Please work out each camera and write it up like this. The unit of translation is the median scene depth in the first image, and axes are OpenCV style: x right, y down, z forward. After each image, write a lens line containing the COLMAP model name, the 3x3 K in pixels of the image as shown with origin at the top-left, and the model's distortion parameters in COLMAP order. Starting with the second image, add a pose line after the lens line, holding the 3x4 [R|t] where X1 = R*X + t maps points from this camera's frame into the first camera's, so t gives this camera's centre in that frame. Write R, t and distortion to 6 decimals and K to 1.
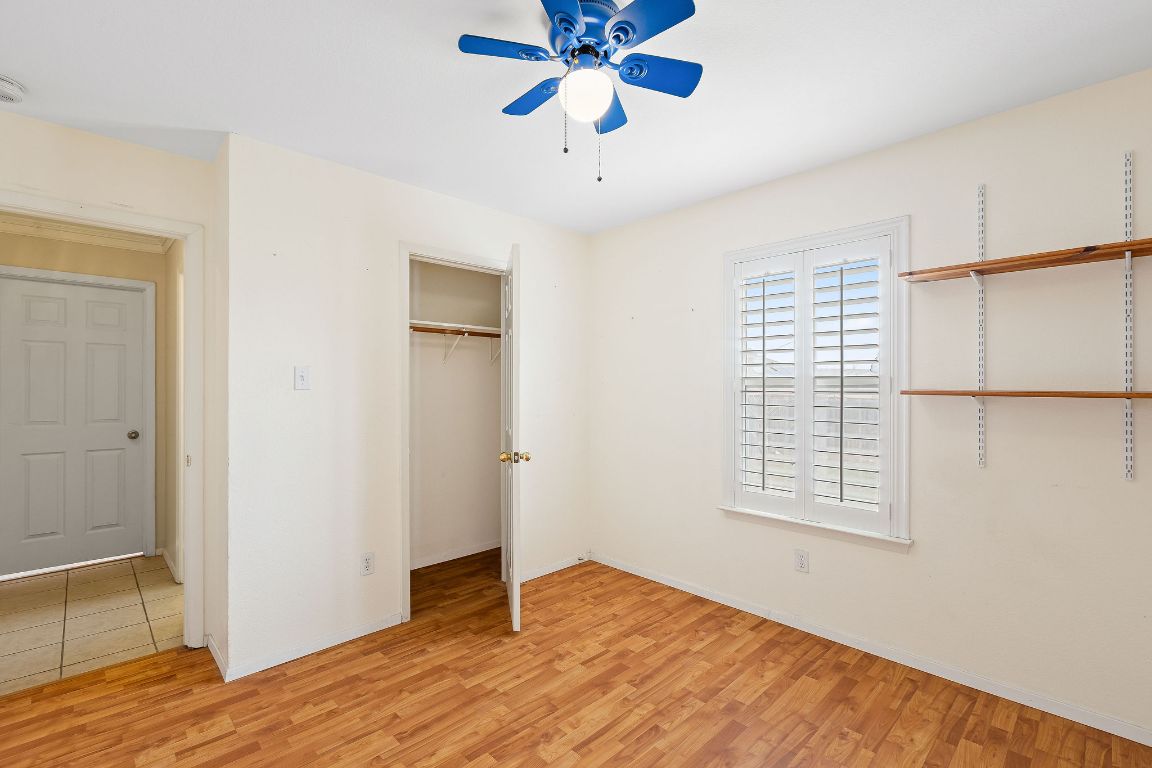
lens RADIAL K [[513.4, 0, 576.4], [0, 513.4, 388.1], [0, 0, 1]] dist [0.004546, -0.001307]
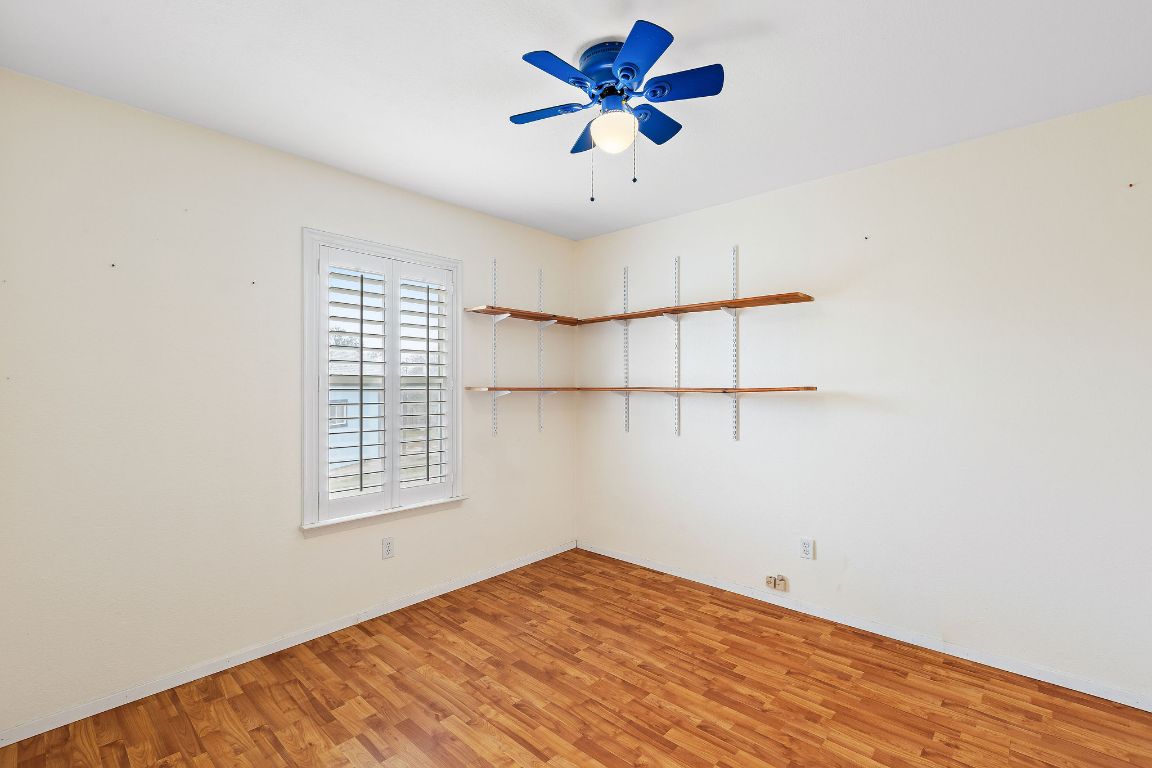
lens RADIAL K [[513.4, 0, 577.7], [0, 513.4, 385.6], [0, 0, 1]] dist [0.004546, -0.001307]
pose [[-0.055441, -0.000186, 0.998462, -0.698781], [0.002968, 0.999996, 0.000351, -0.000540], [-0.998458, 0.002983, -0.055440, 0.714086]]
